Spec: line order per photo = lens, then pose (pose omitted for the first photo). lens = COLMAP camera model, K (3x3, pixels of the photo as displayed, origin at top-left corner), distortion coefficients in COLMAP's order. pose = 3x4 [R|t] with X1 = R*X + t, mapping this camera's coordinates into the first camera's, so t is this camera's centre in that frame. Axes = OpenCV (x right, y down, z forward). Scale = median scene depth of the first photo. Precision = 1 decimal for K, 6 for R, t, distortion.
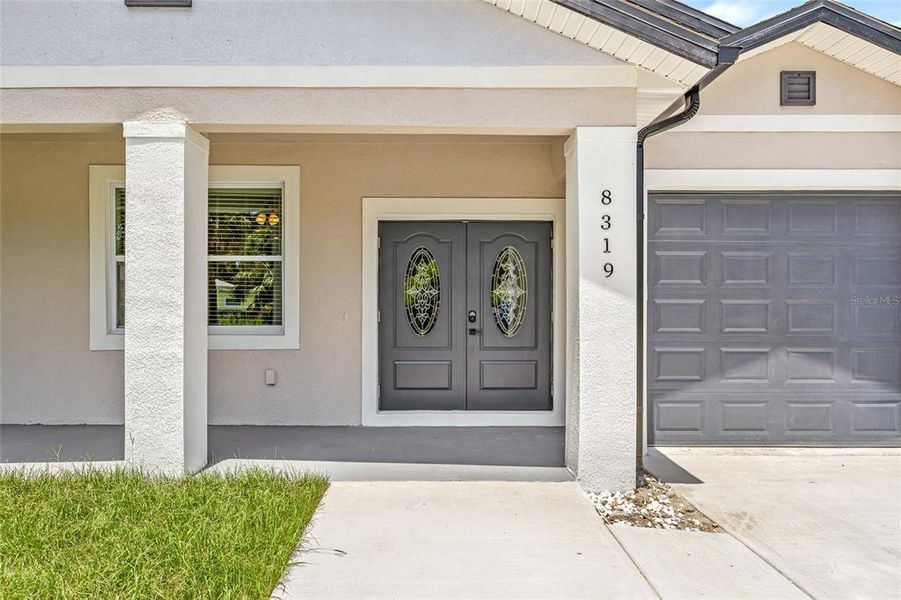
lens RADIAL K [[561.7, 0, 439.4], [0, 561.7, 304.5], [0, 0, 1]] dist [0.000147, 0.000858]
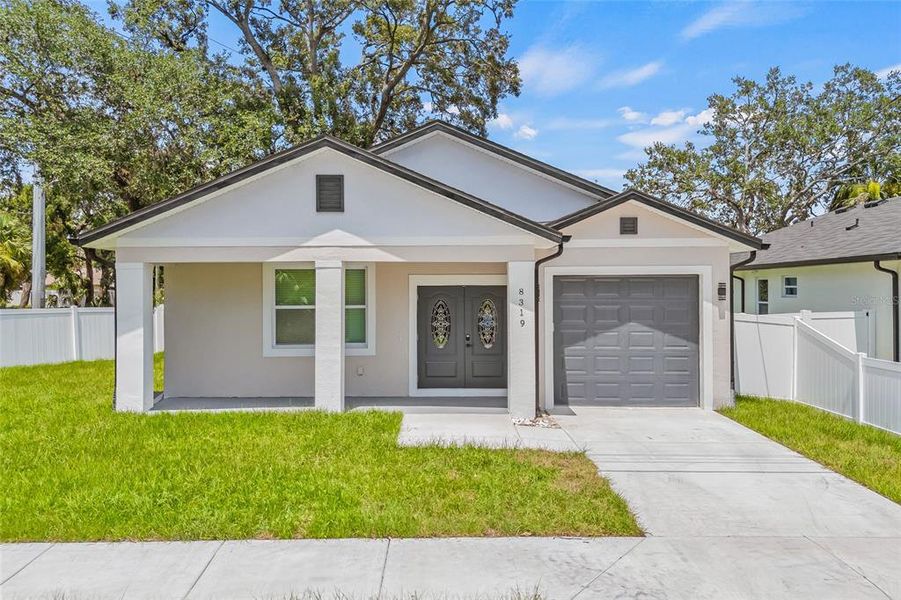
lens RADIAL K [[653.7, 0, 435.8], [0, 653.7, 296.2], [0, 0, 1]] dist [0.044980, -0.006448]
pose [[0.999724, -0.004080, -0.023152, 0.003126], [0.004190, 0.999980, 0.004689, -0.142009], [0.023133, -0.004785, 0.999721, -1.304771]]
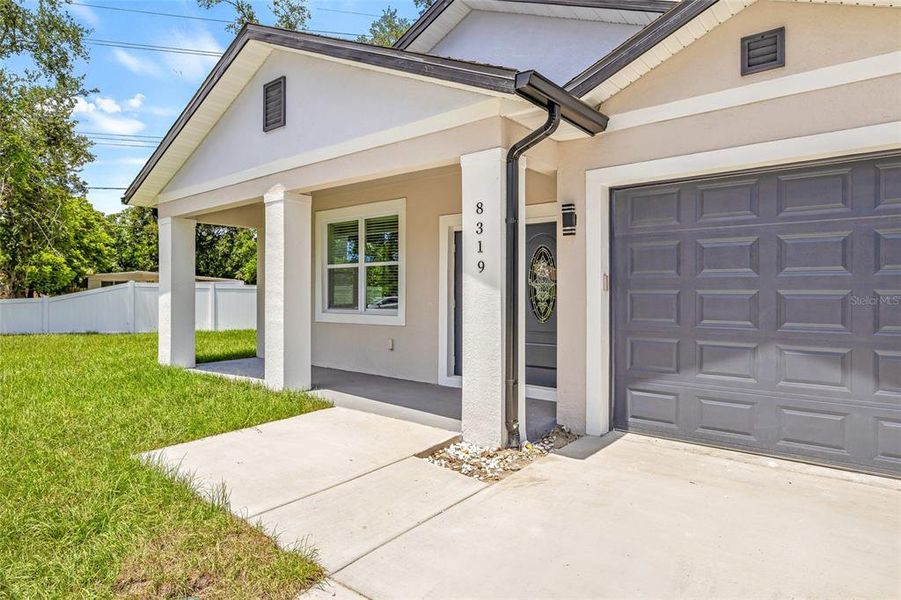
lens RADIAL K [[519.0, 0, 451.5], [0, 519.0, 292.3], [0, 0, 1]] dist [0.001838, 0.000509]
pose [[0.776632, -0.001744, -0.629952, 0.742179], [-0.004432, 0.999956, -0.008232, 0.004348], [0.629939, 0.009185, 0.776590, 0.051789]]
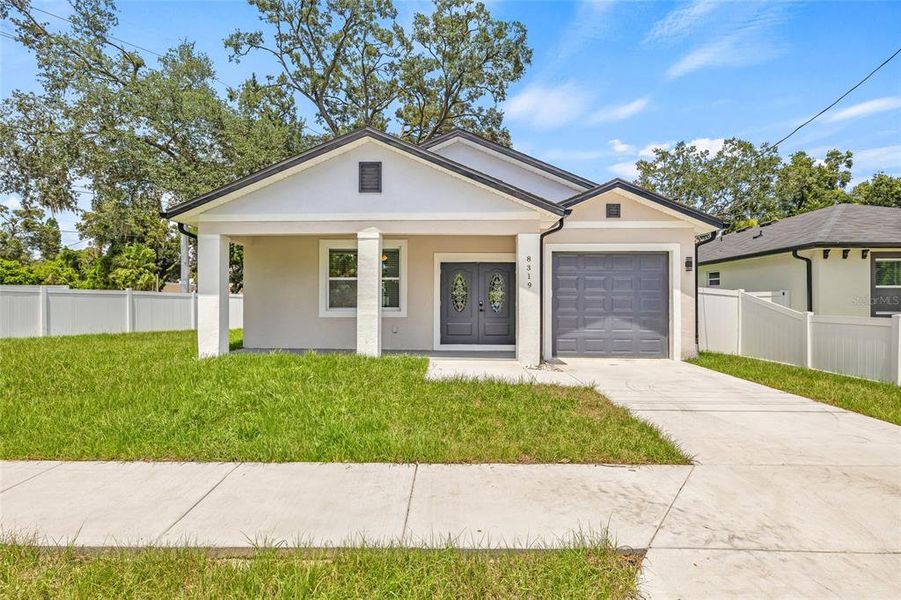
lens RADIAL K [[420.7, 0, 440.6], [0, 420.7, 301.2], [0, 0, 1]] dist [0.002189, 0.000561]
pose [[0.999130, 0.002152, -0.041658, -0.040232], [-0.002499, 0.999962, -0.008293, 0.029029], [0.041638, 0.008390, 0.999098, -0.840157]]
